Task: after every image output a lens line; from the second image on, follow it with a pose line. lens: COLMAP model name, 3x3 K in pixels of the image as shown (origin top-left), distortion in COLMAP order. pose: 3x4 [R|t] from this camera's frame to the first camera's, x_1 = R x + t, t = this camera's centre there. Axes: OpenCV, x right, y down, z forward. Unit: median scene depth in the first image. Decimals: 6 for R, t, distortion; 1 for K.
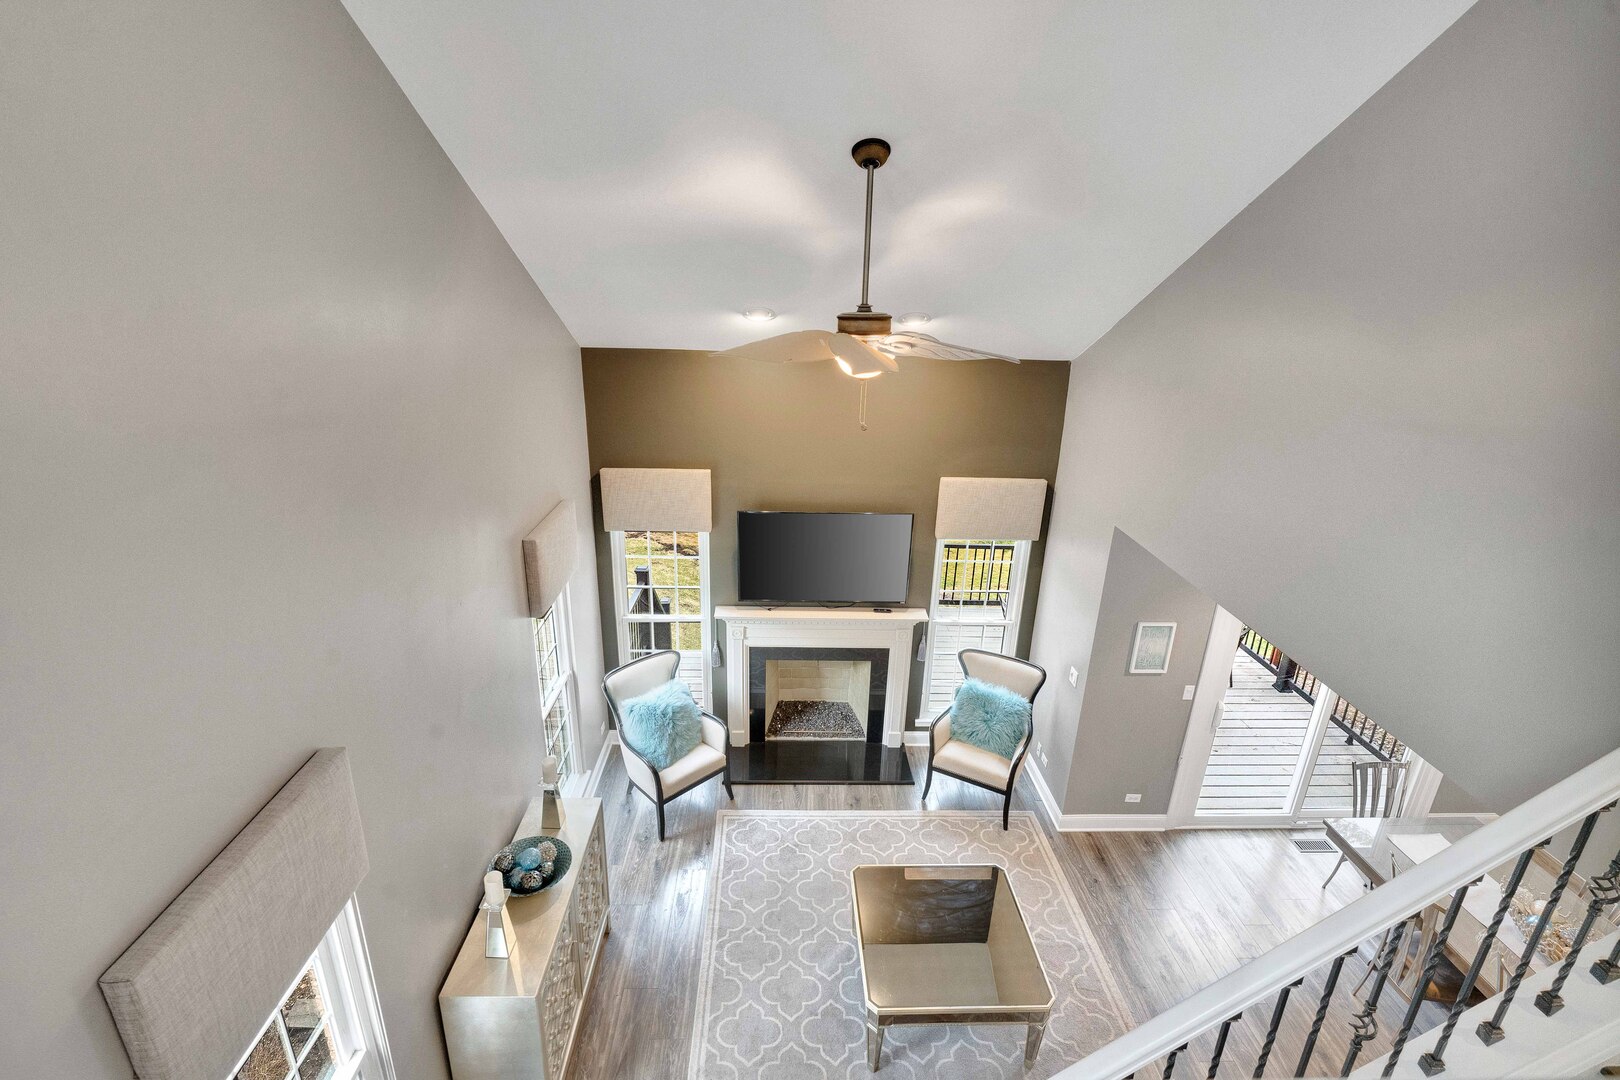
lens RADIAL K [[739.8, 0, 821.9], [0, 739.8, 537.6], [0, 0, 1]] dist [-0.002875, 0.000375]
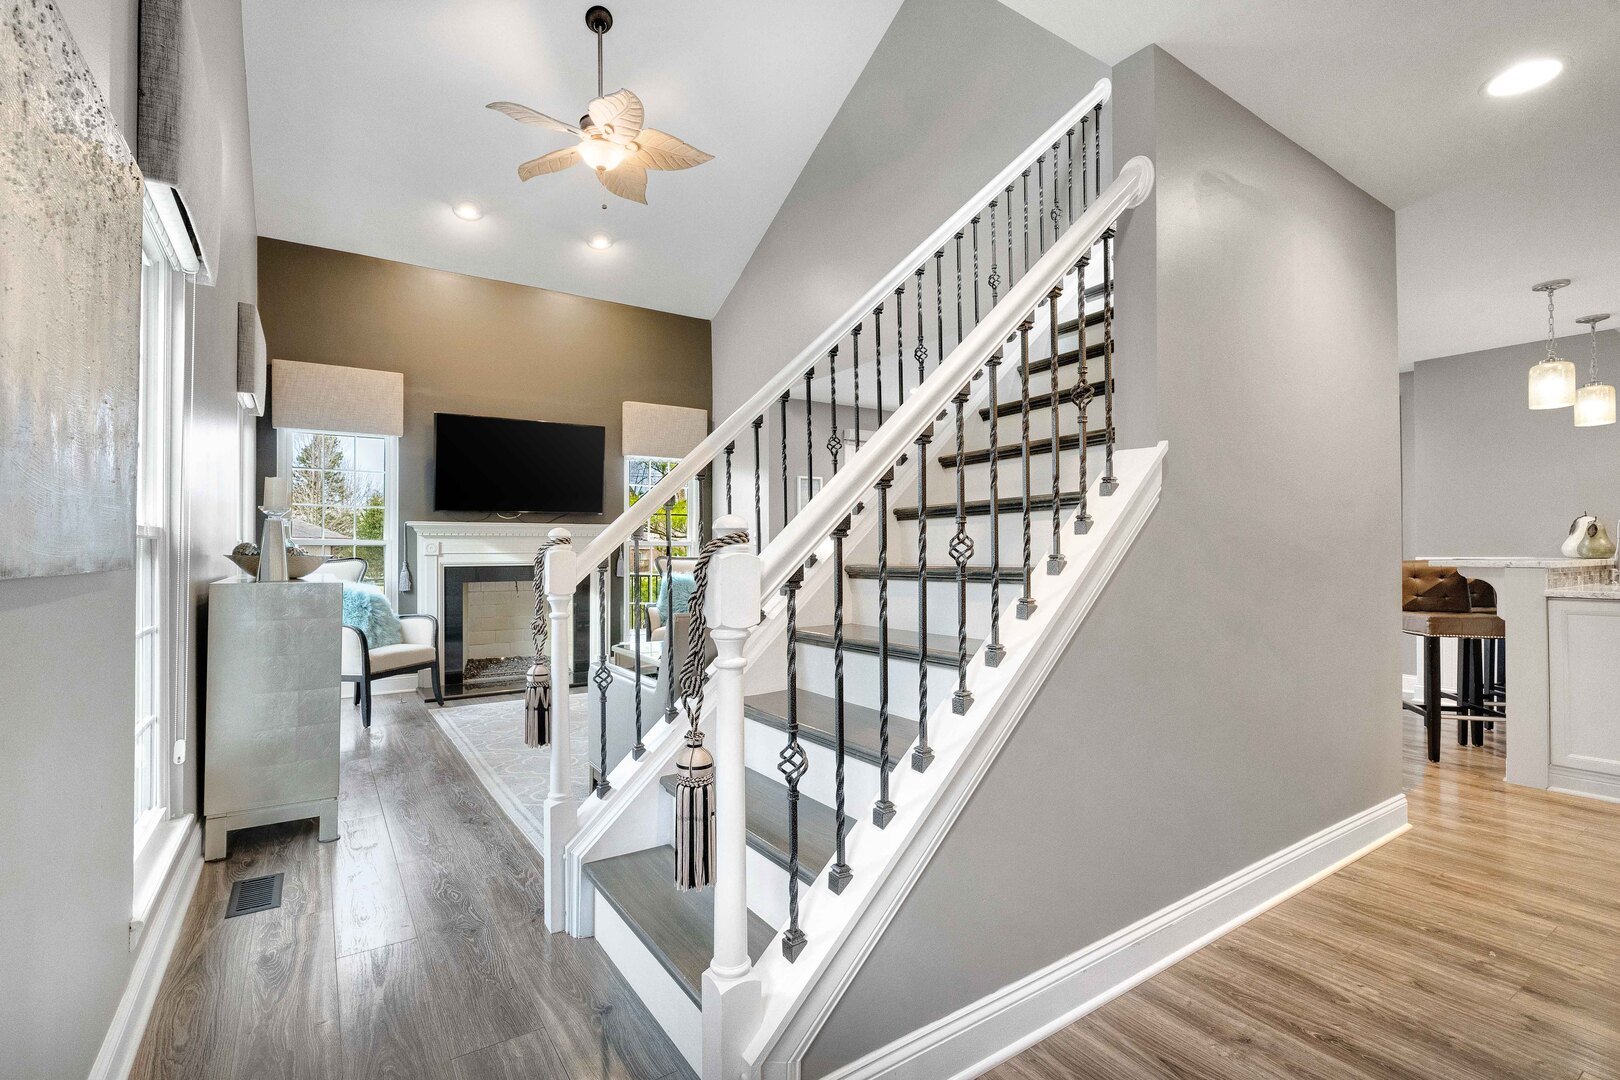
lens RADIAL K [[739.8, 0, 807.0], [0, 739.8, 547.0], [0, 0, 1]] dist [-0.002875, 0.000375]
pose [[0.857011, -0.031794, 0.514317, -0.206022], [0.203469, 0.937871, -0.281066, 0.537610], [-0.473427, 0.345524, 0.810235, -0.012333]]
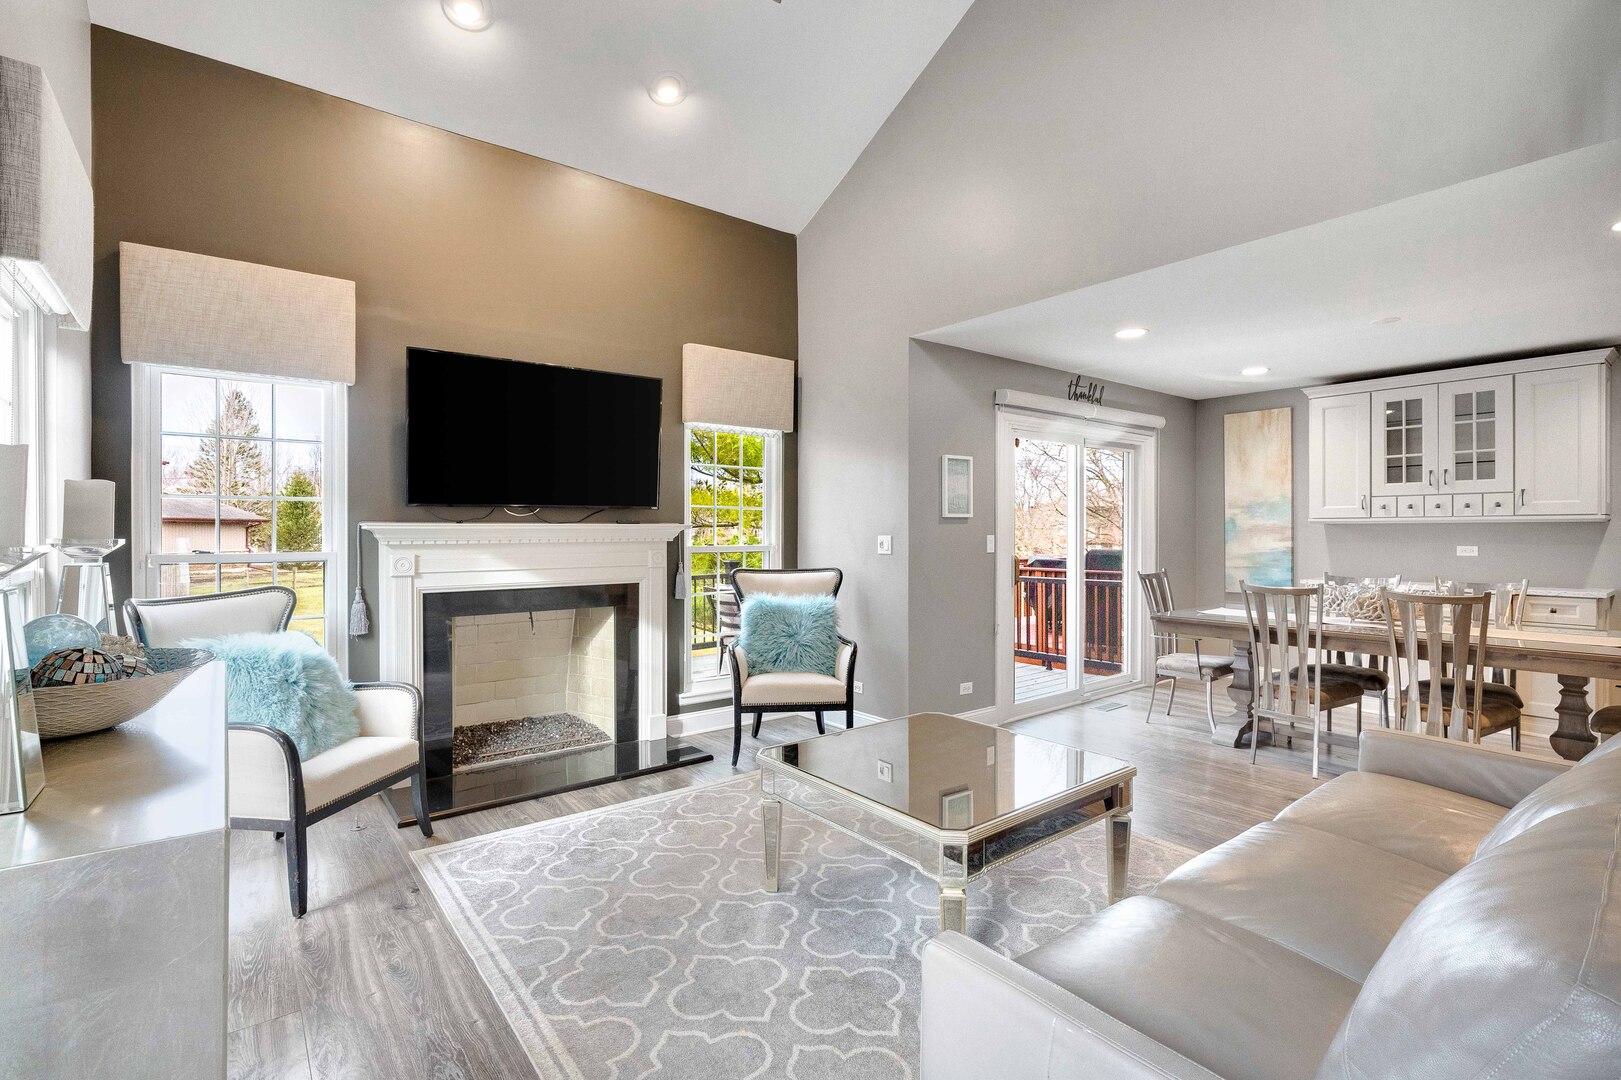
lens RADIAL K [[740.3, 0, 807.5], [0, 740.3, 532.6], [0, 0, 1]] dist [-0.002875, 0.000375]
pose [[0.815119, -0.035526, 0.578203, -0.208767], [0.223282, 0.940264, -0.256999, 0.359247], [-0.534533, 0.338587, 0.774360, 0.378002]]
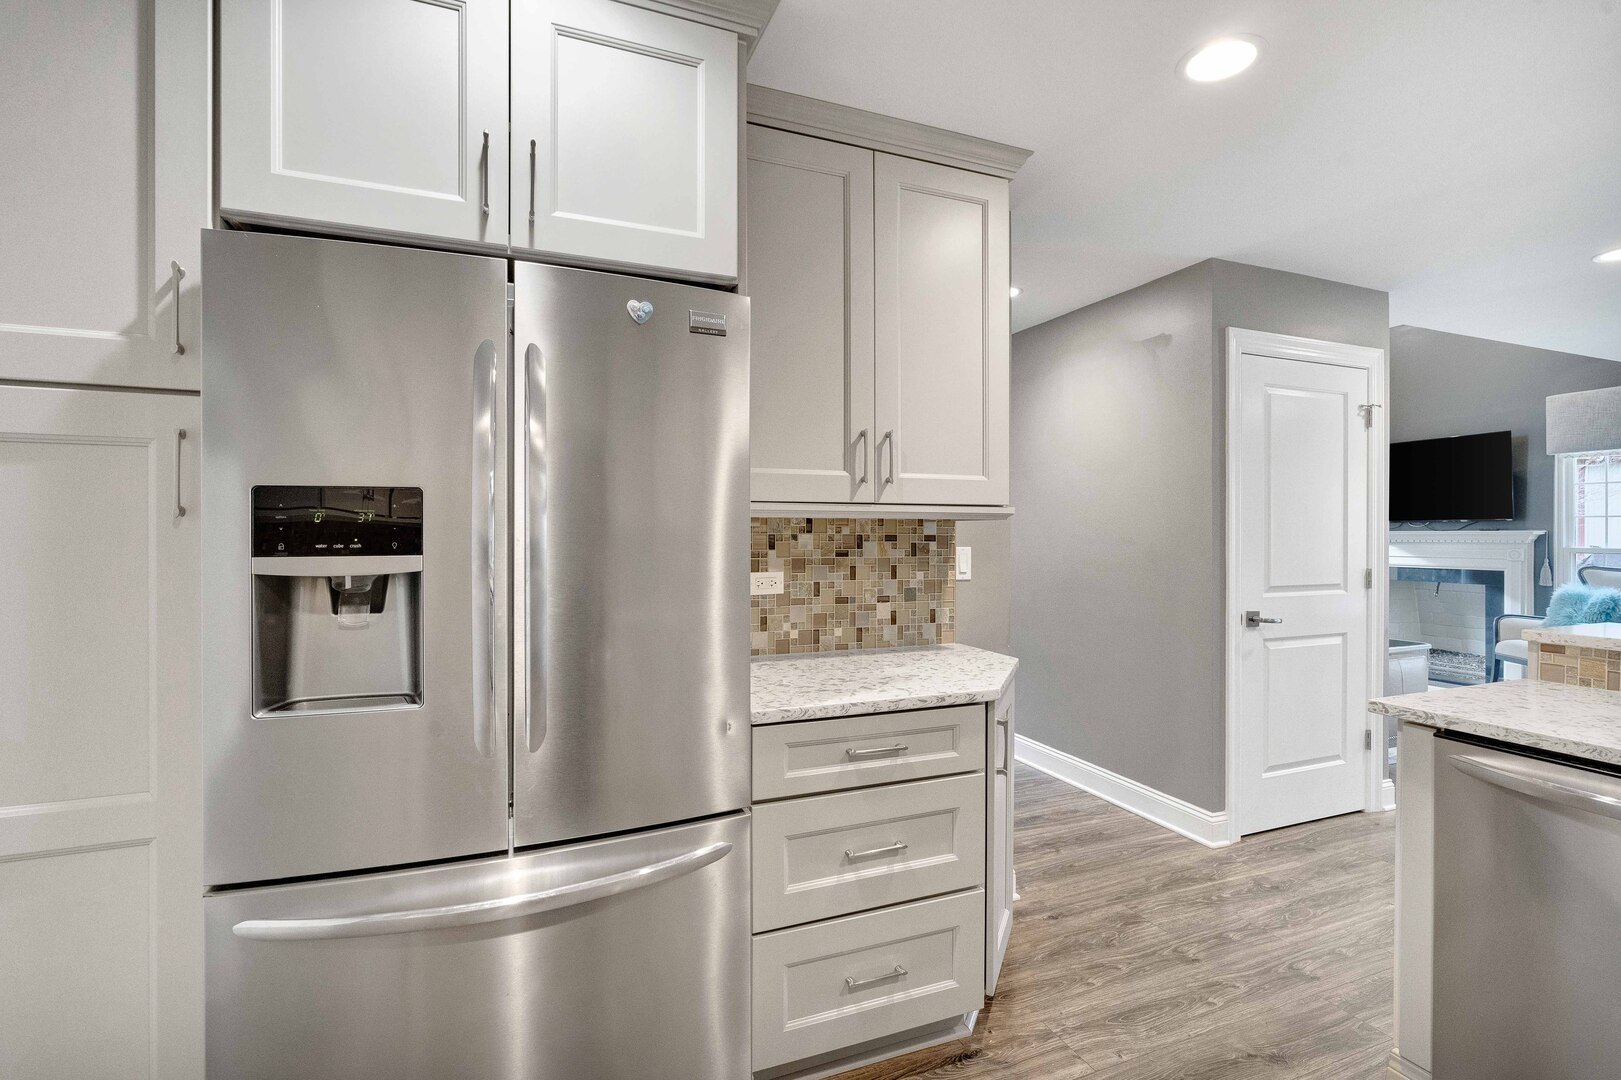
lens RADIAL K [[740.3, 0, 811.7], [0, 740.3, 537.9], [0, 0, 1]] dist [-0.002875, 0.000375]
pose [[0.323031, -0.027872, -0.945978, 0.850823], [-0.312748, 0.940265, -0.134500, 0.614406], [0.893219, 0.339301, 0.295017, -0.227547]]
